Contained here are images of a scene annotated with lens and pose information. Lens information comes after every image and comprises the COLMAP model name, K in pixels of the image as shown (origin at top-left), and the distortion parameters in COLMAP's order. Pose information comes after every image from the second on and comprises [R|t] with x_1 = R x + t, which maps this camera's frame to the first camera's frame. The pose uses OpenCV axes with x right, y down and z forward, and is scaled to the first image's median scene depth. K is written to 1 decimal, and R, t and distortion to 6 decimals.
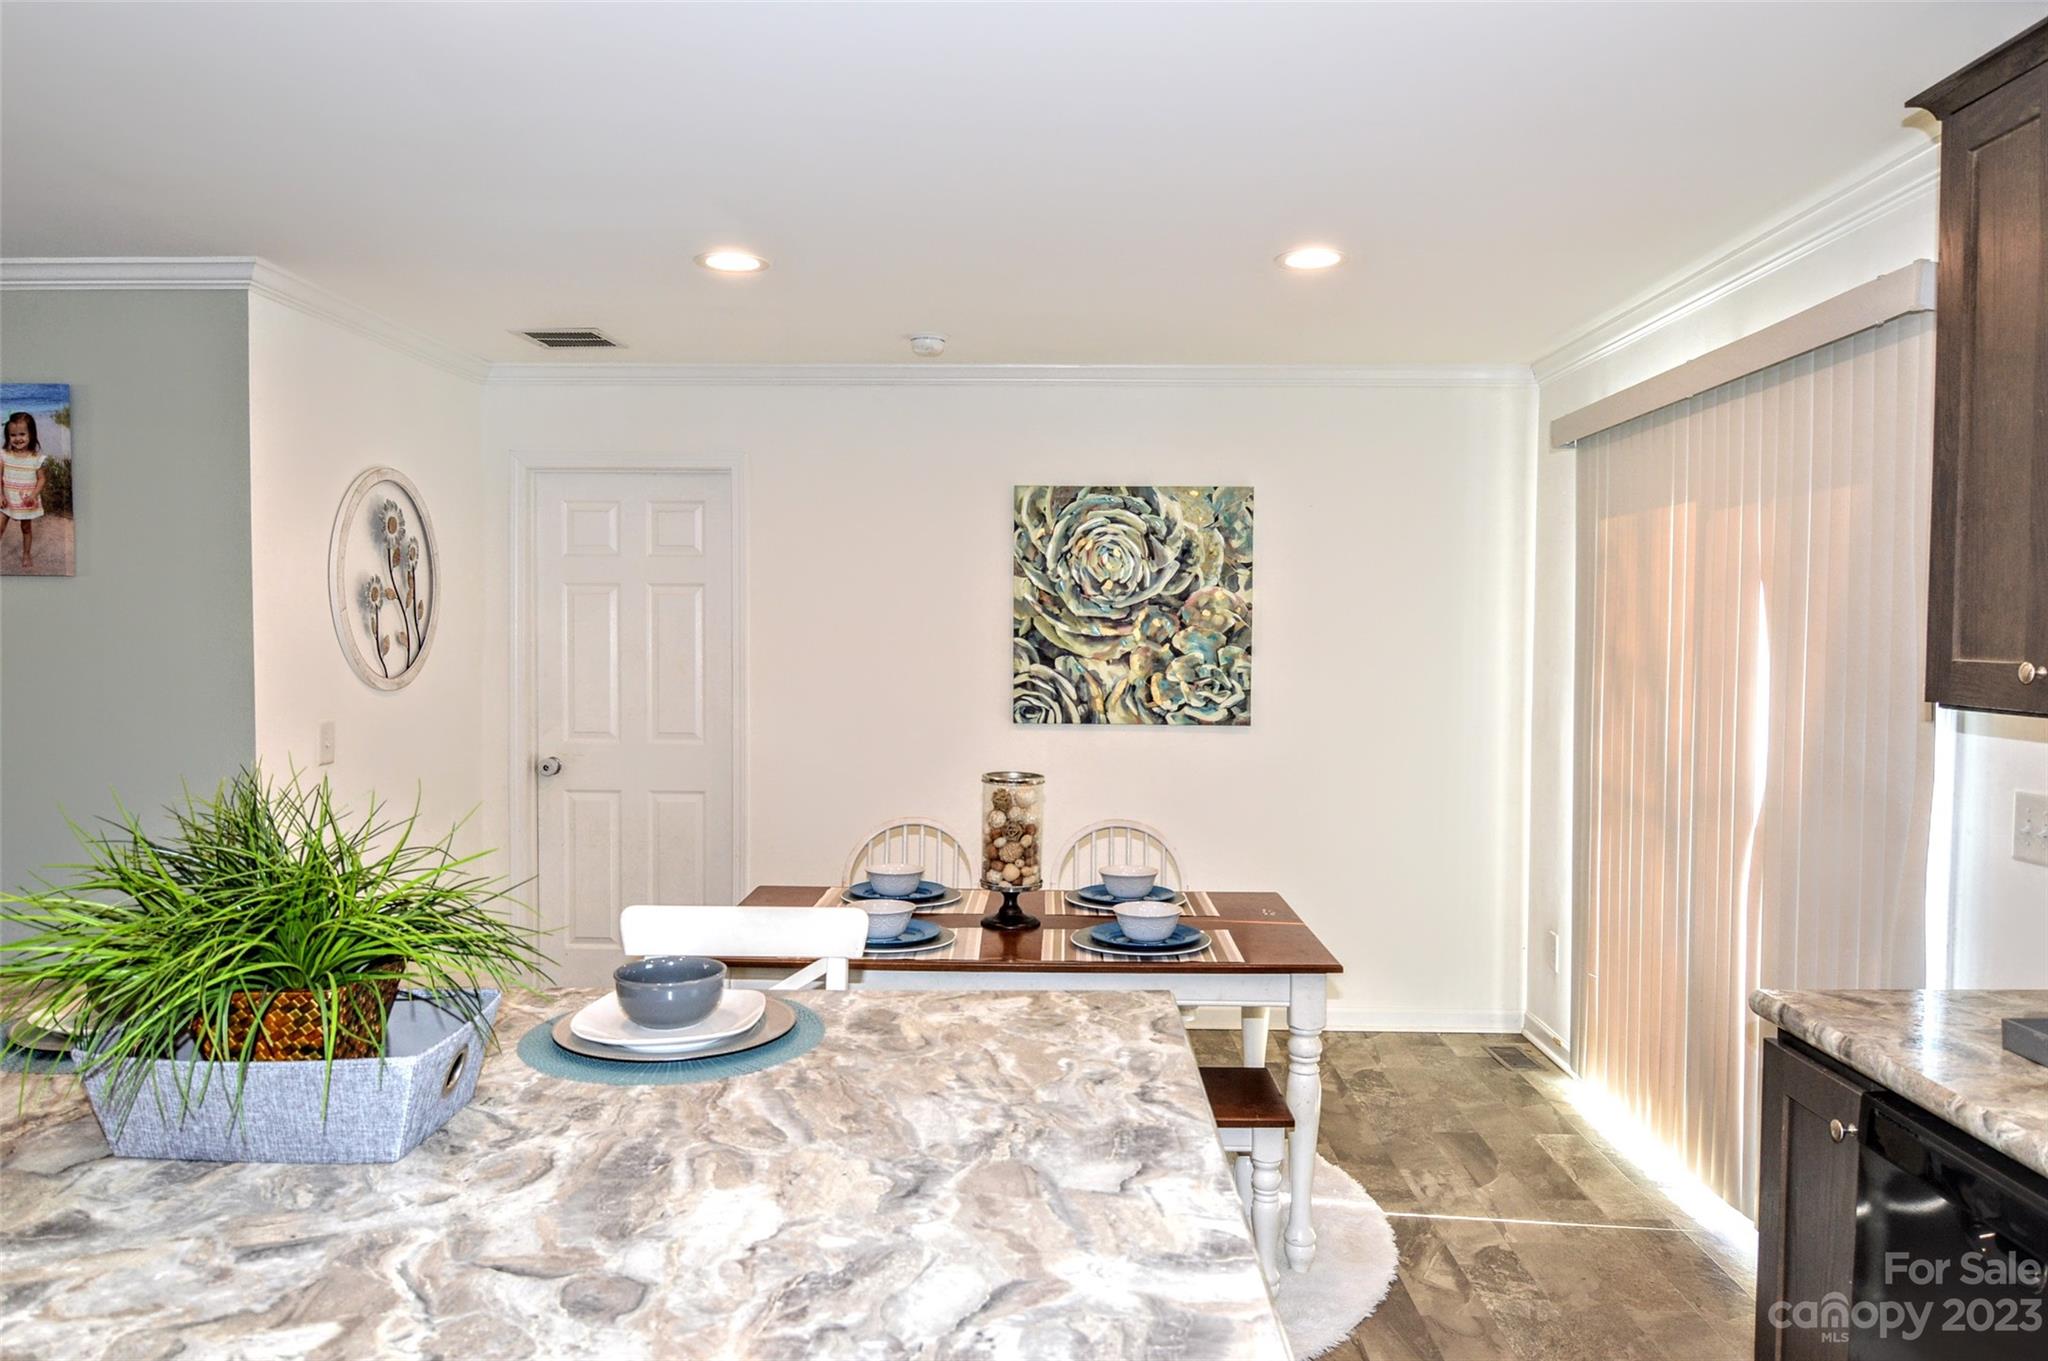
lens RADIAL K [[1411.9, 0, 1024.0], [0, 1411.9, 680.5], [0, 0, 1]] dist [-0.002273, -0.005983]
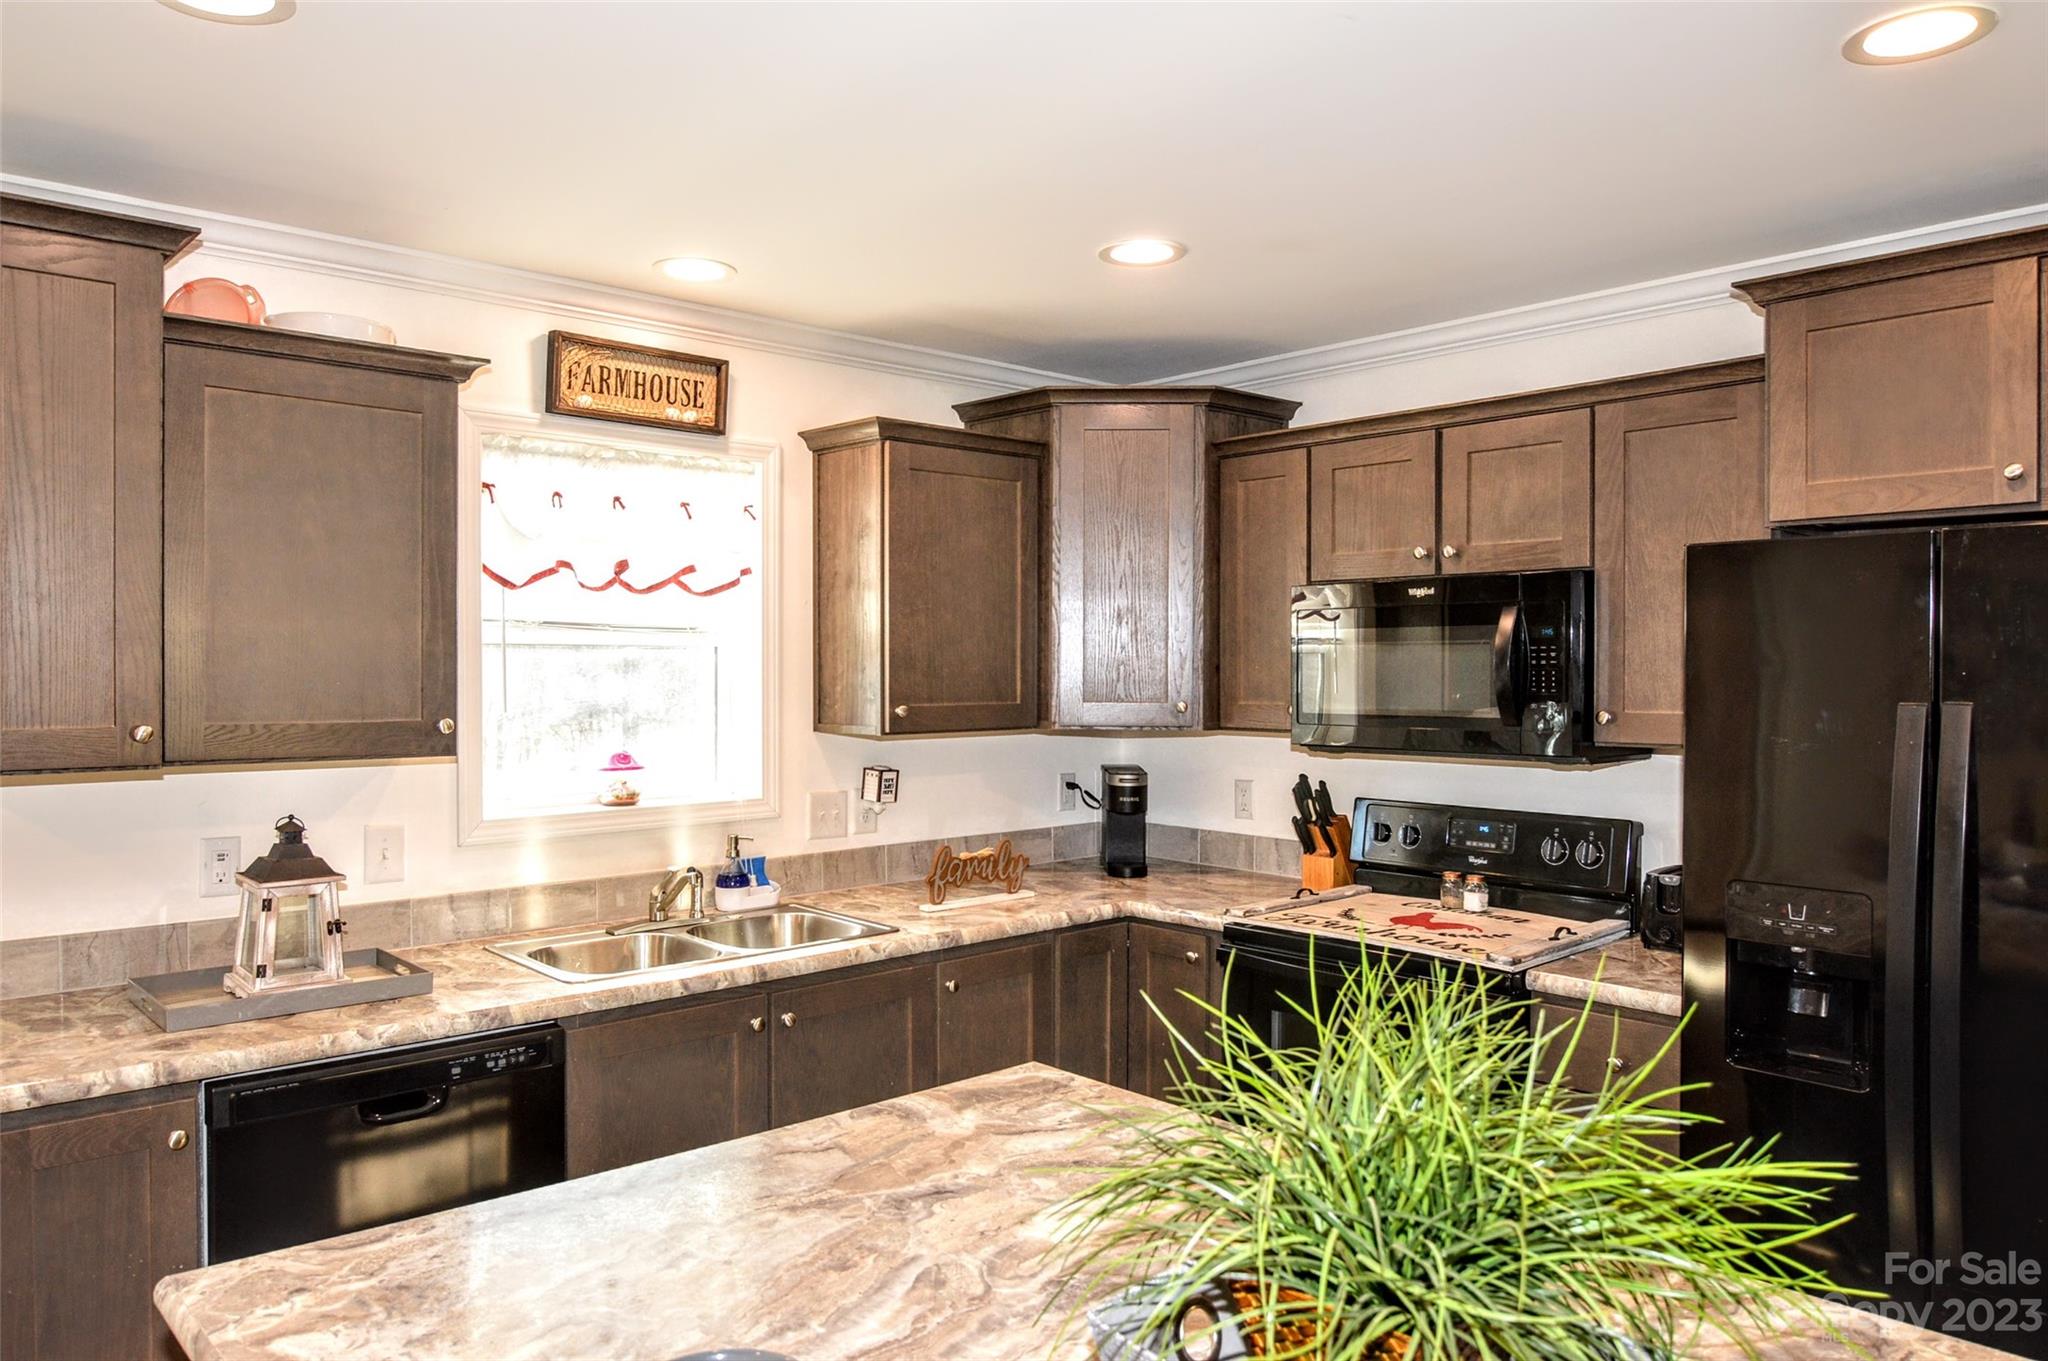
lens RADIAL K [[1388.1, 0, 1025.3], [0, 1388.1, 687.2], [0, 0, 1]] dist [0.006614, -0.028782]
pose [[-0.693481, -0.018444, 0.720239, -0.265618], [0.022179, 0.998652, 0.046929, -0.032567], [-0.720134, 0.048518, -0.692137, 0.477509]]
